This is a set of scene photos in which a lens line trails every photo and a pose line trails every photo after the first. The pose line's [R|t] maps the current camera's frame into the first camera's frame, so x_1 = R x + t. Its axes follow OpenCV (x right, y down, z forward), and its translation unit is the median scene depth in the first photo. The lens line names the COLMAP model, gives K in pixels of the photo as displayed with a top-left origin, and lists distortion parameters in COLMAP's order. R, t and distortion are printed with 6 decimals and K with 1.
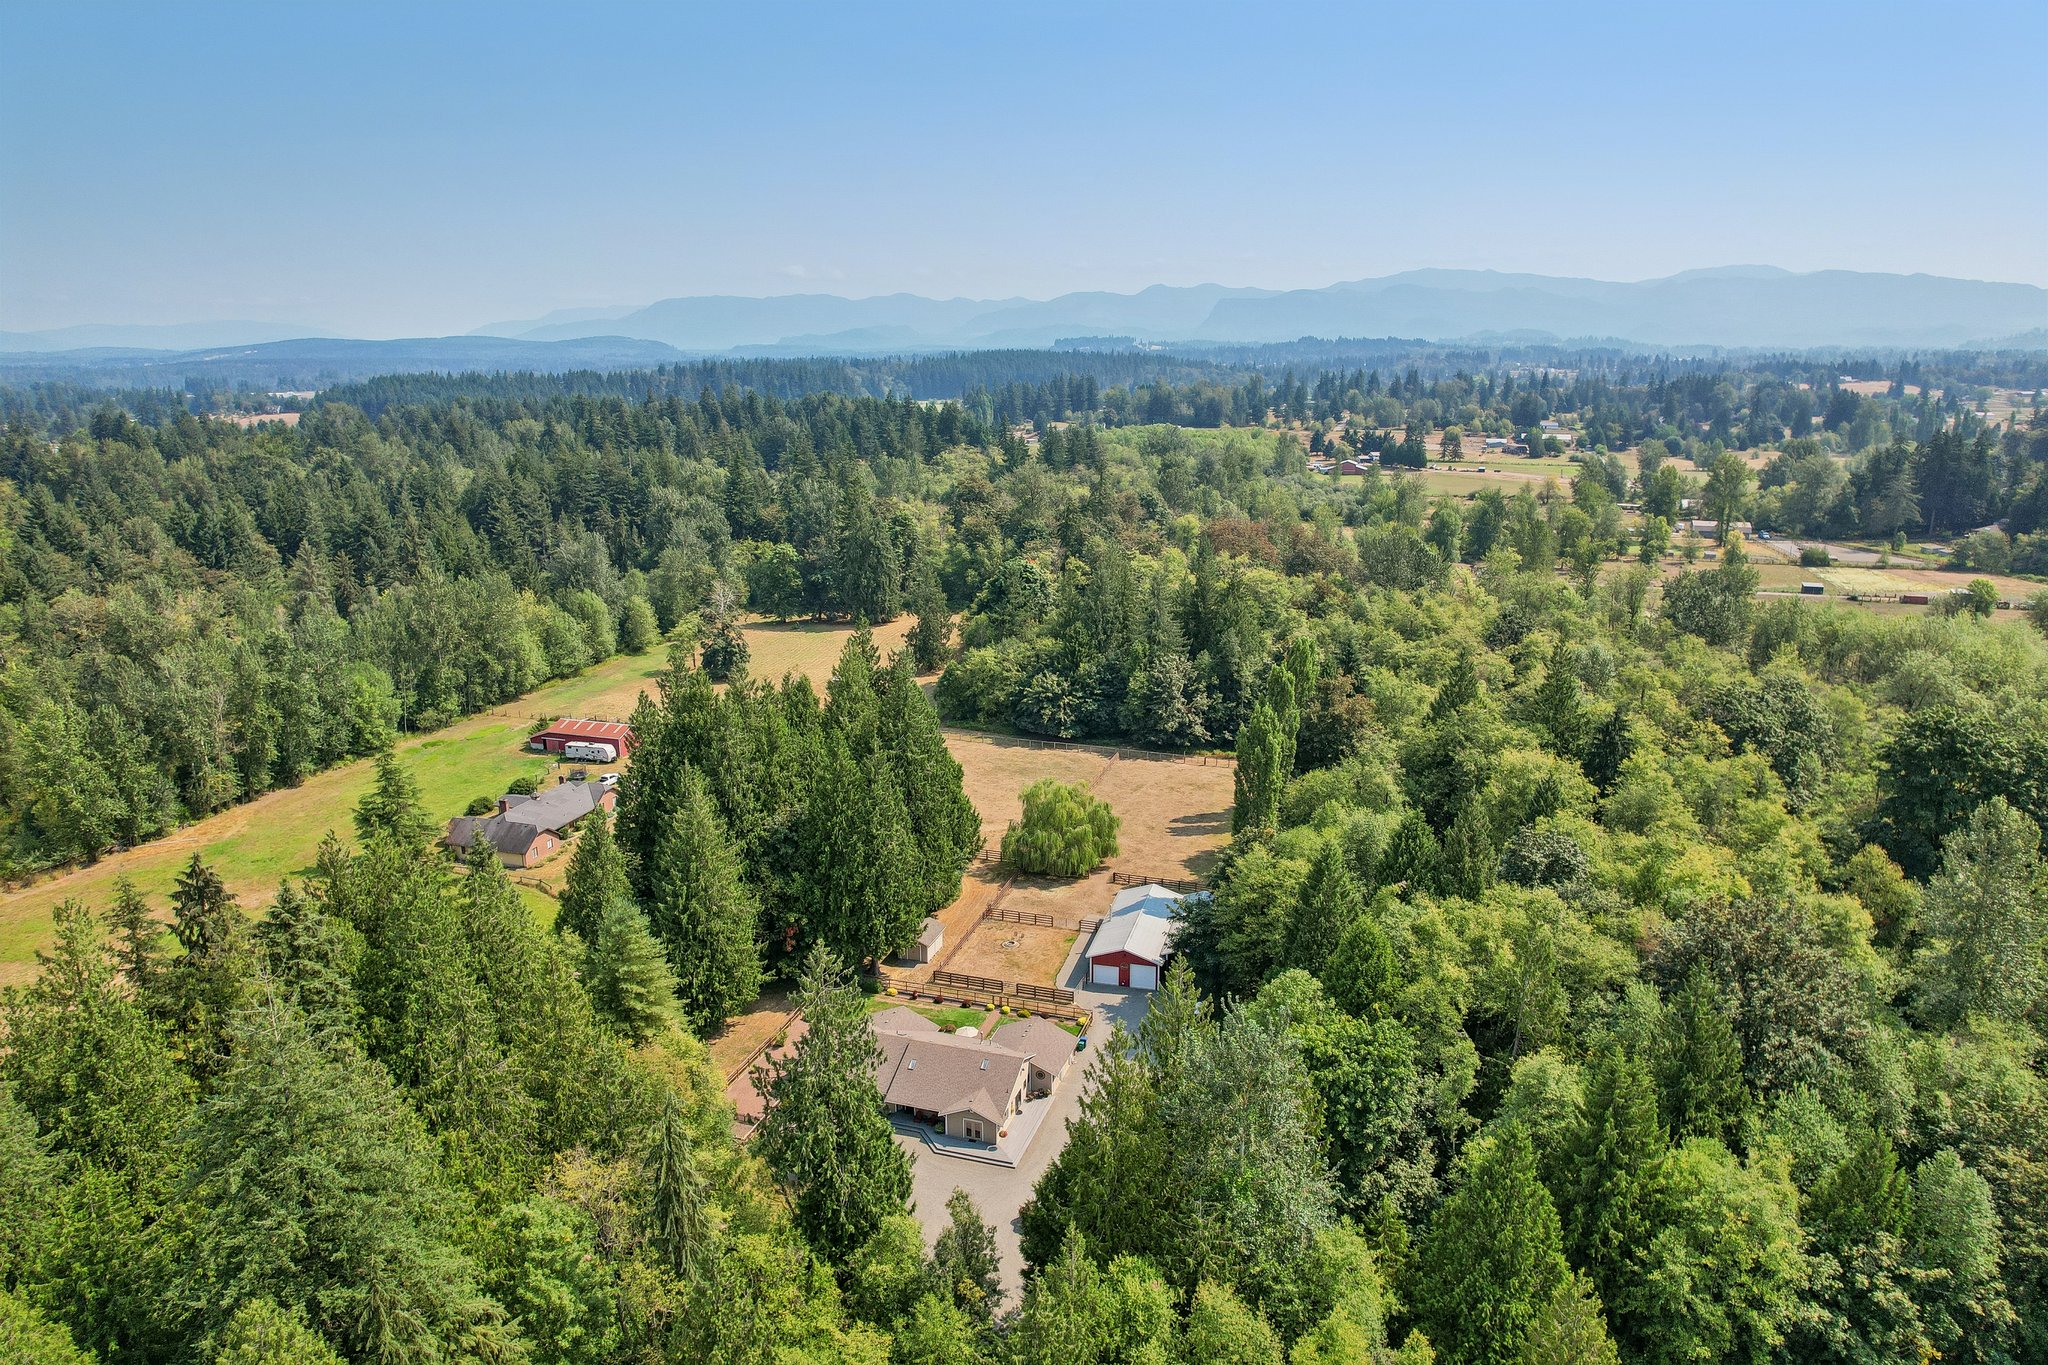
lens RADIAL K [[1310.6, 0, 1024.0], [0, 1310.6, 682.5], [0, 0, 1]] dist [-0.071347, 0.057296]
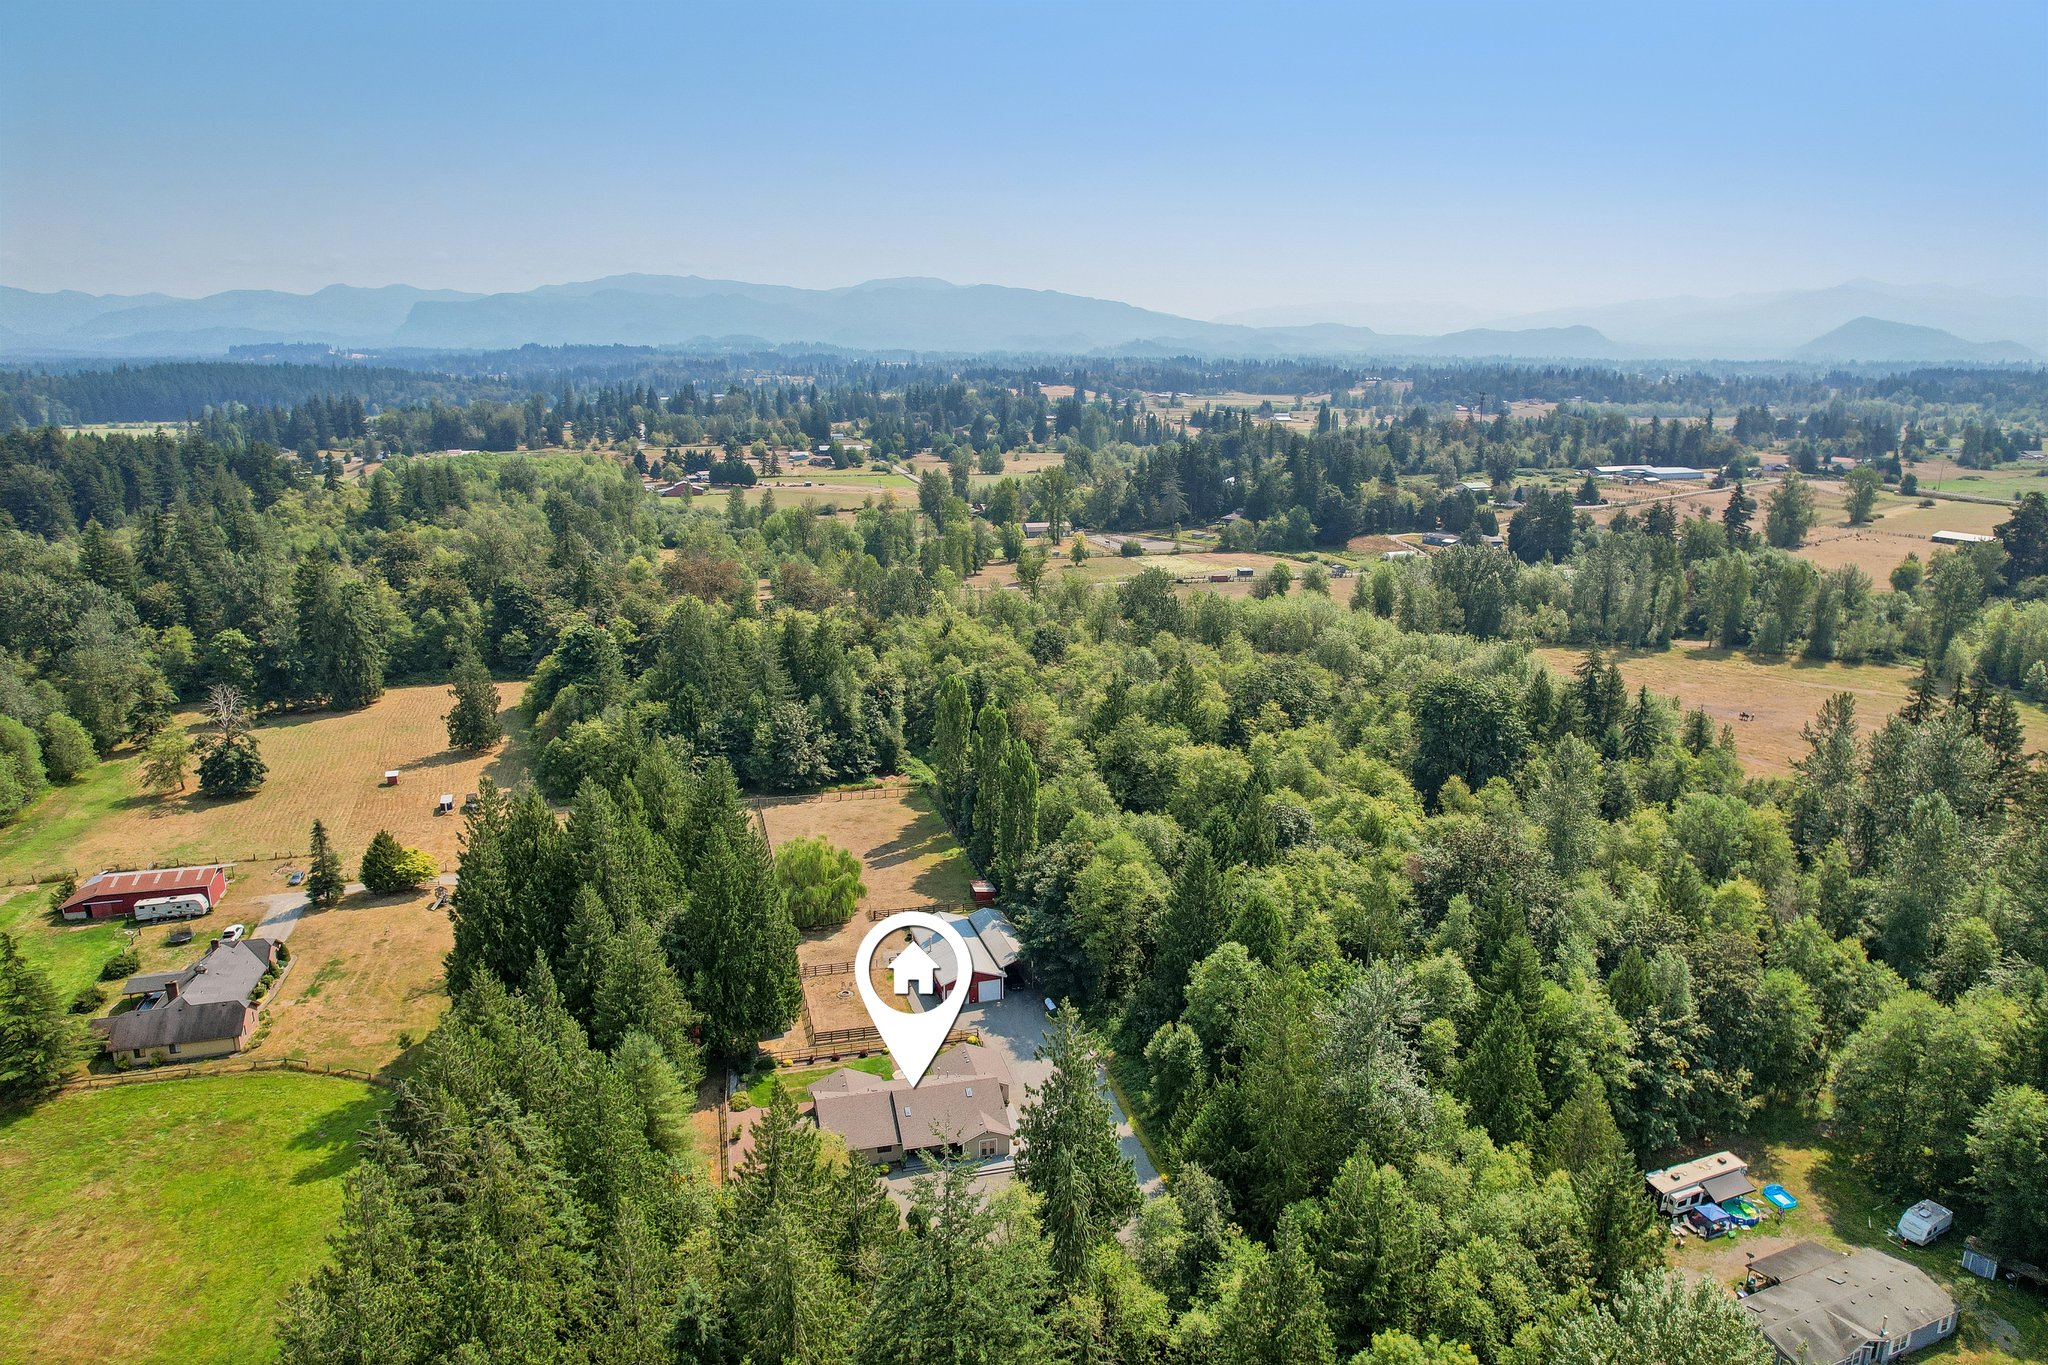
lens RADIAL K [[1310.6, 0, 1024.0], [0, 1310.6, 682.5], [0, 0, 1]] dist [-0.071347, 0.057296]
pose [[0.839761, -0.123801, 0.528654, -0.274950], [0.125310, 0.991564, 0.033151, -0.046909], [-0.528298, 0.038407, 0.848190, -0.002034]]
